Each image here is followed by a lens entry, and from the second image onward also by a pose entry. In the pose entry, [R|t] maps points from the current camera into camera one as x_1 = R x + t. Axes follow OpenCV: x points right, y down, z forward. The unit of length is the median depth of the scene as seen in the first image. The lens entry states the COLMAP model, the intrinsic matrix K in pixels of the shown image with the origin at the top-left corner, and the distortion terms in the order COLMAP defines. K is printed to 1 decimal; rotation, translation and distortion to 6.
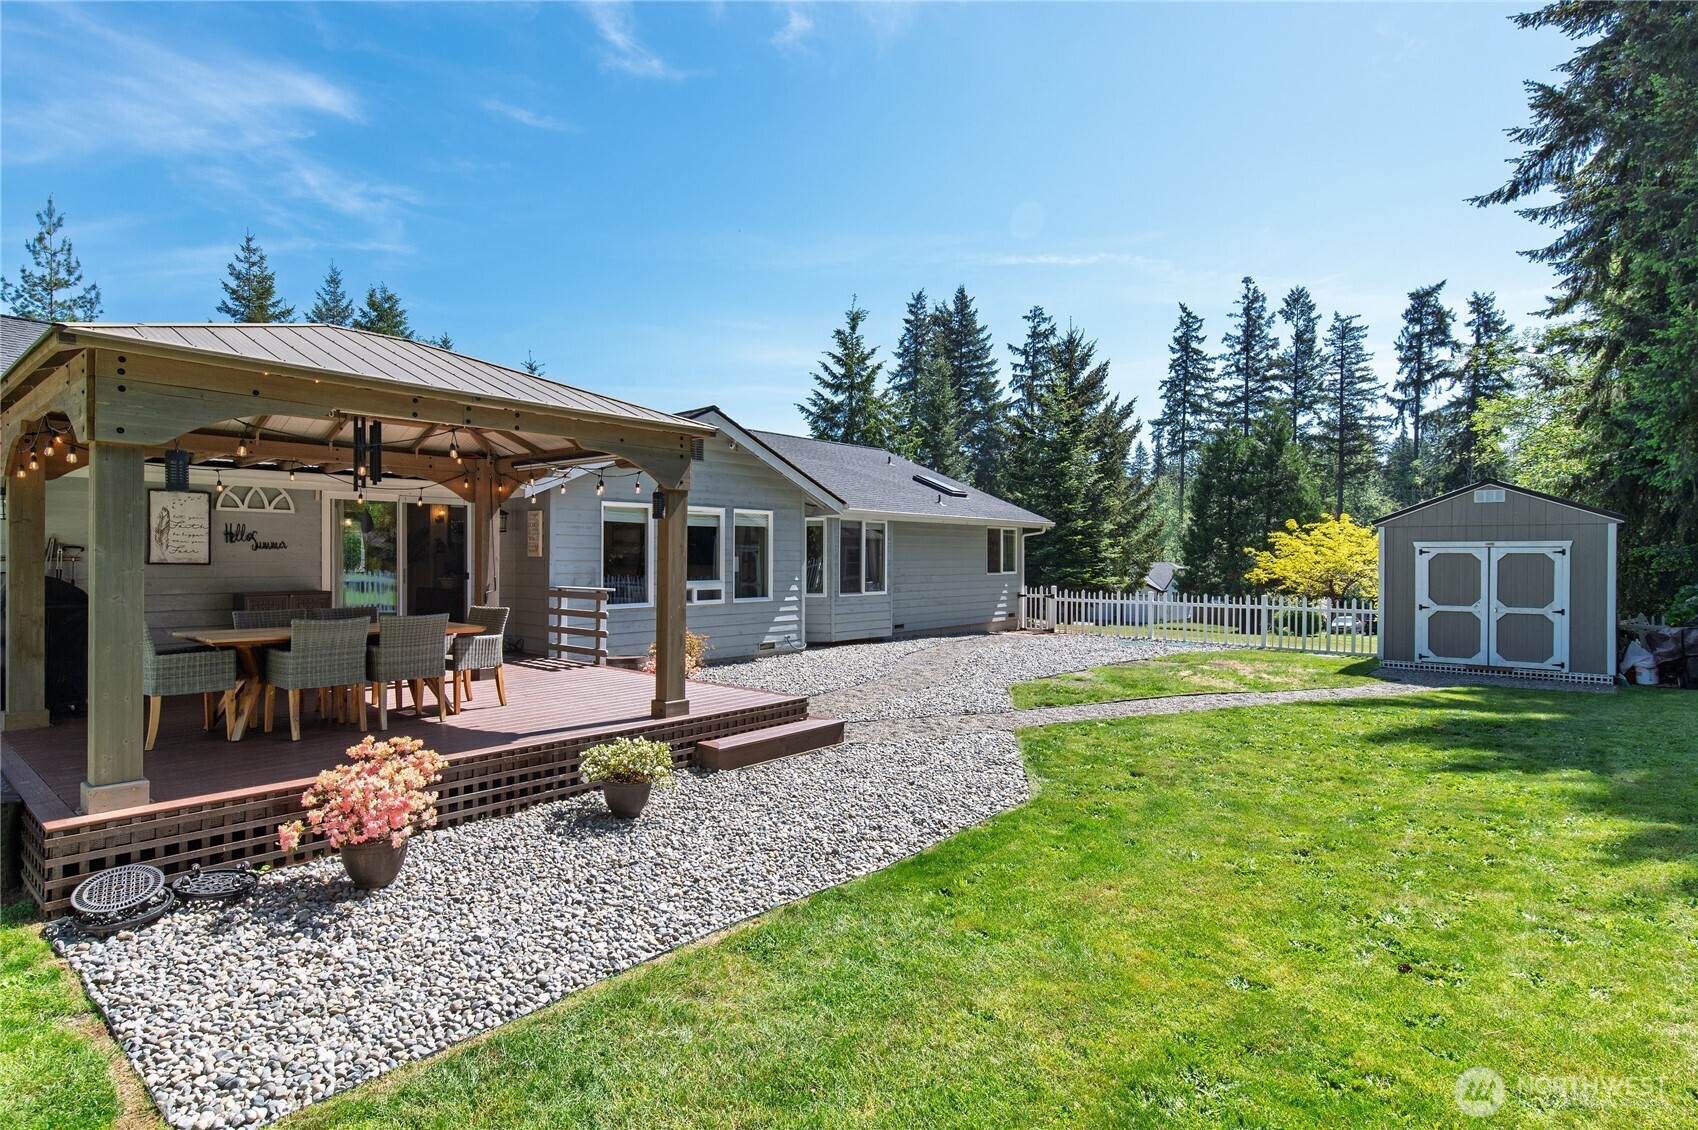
lens RADIAL K [[832.3, 0, 850.0], [0, 832.3, 560.5], [0, 0, 1]] dist [-0.000361, -0.000017]
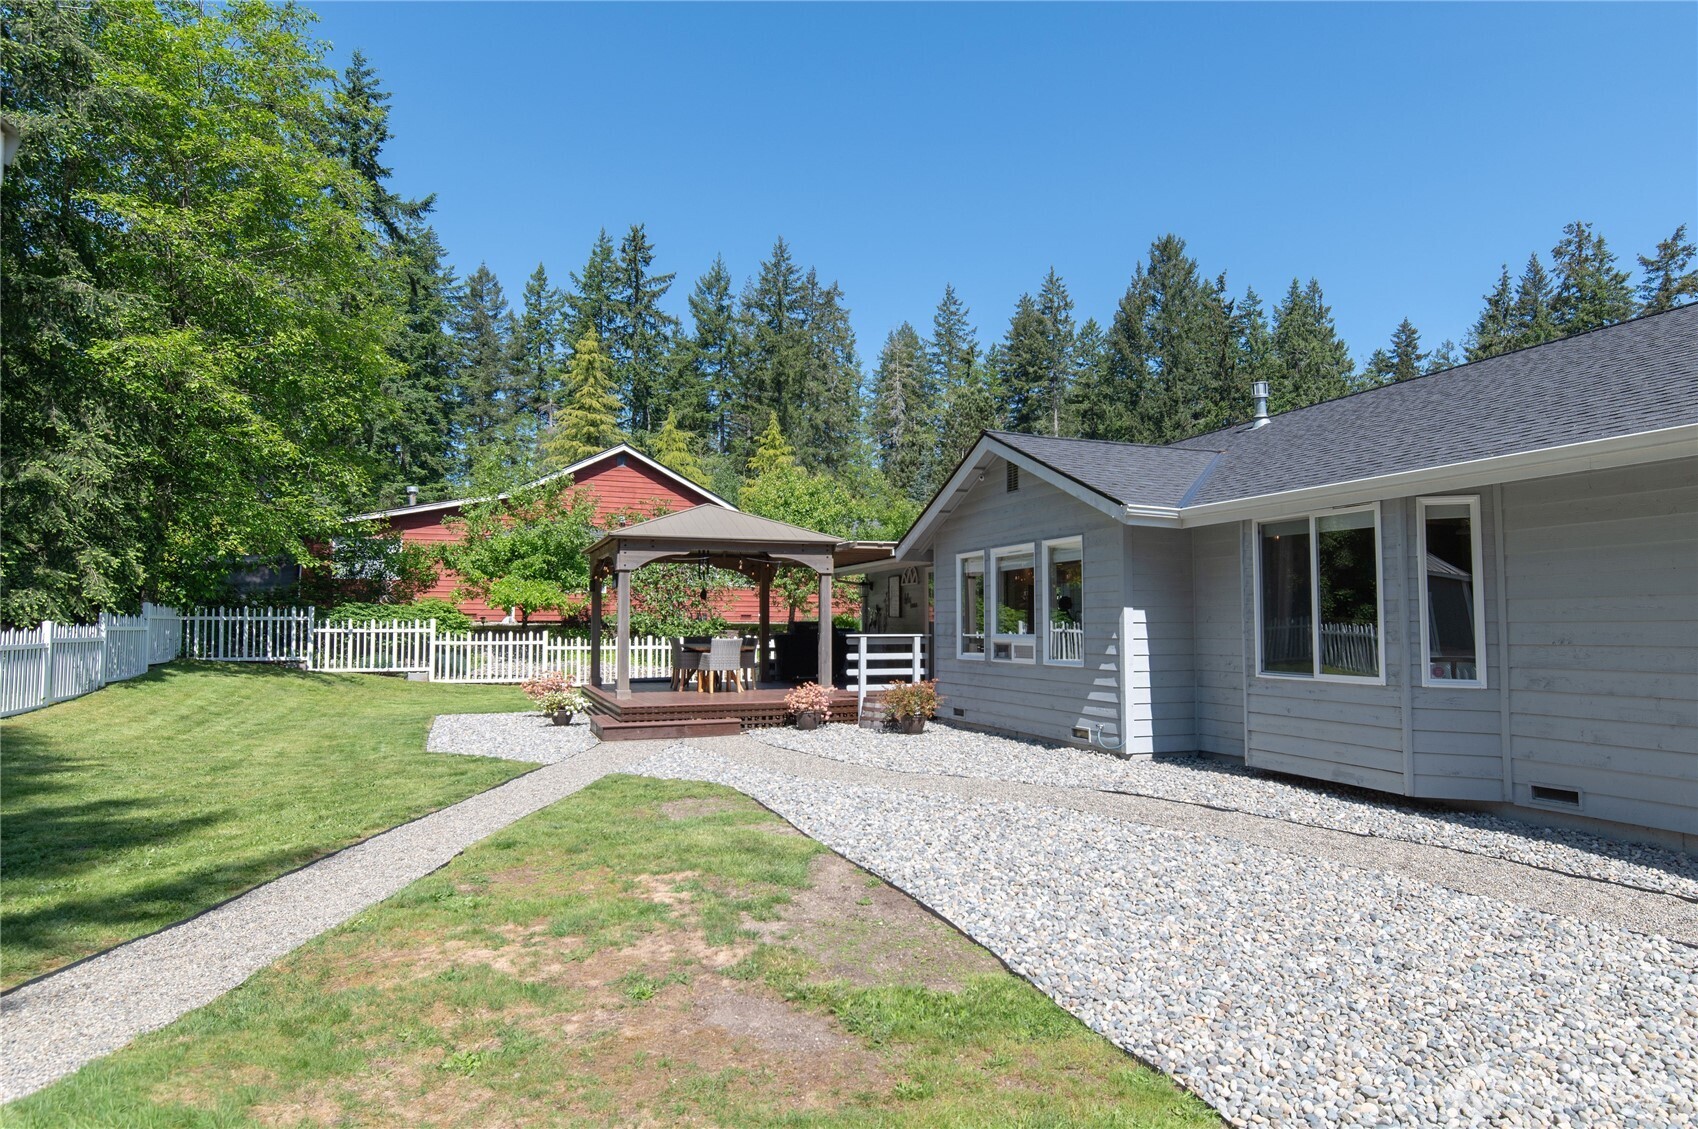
lens RADIAL K [[1031.5, 0, 850.0], [0, 1031.5, 563.5], [0, 0, 1]] dist [0.001524, -0.000564]
pose [[-0.480032, -0.044611, -0.876116, 0.700842], [0.007319, 0.998468, -0.054852, 0.008284], [0.877221, -0.032743, -0.478970, 1.178124]]
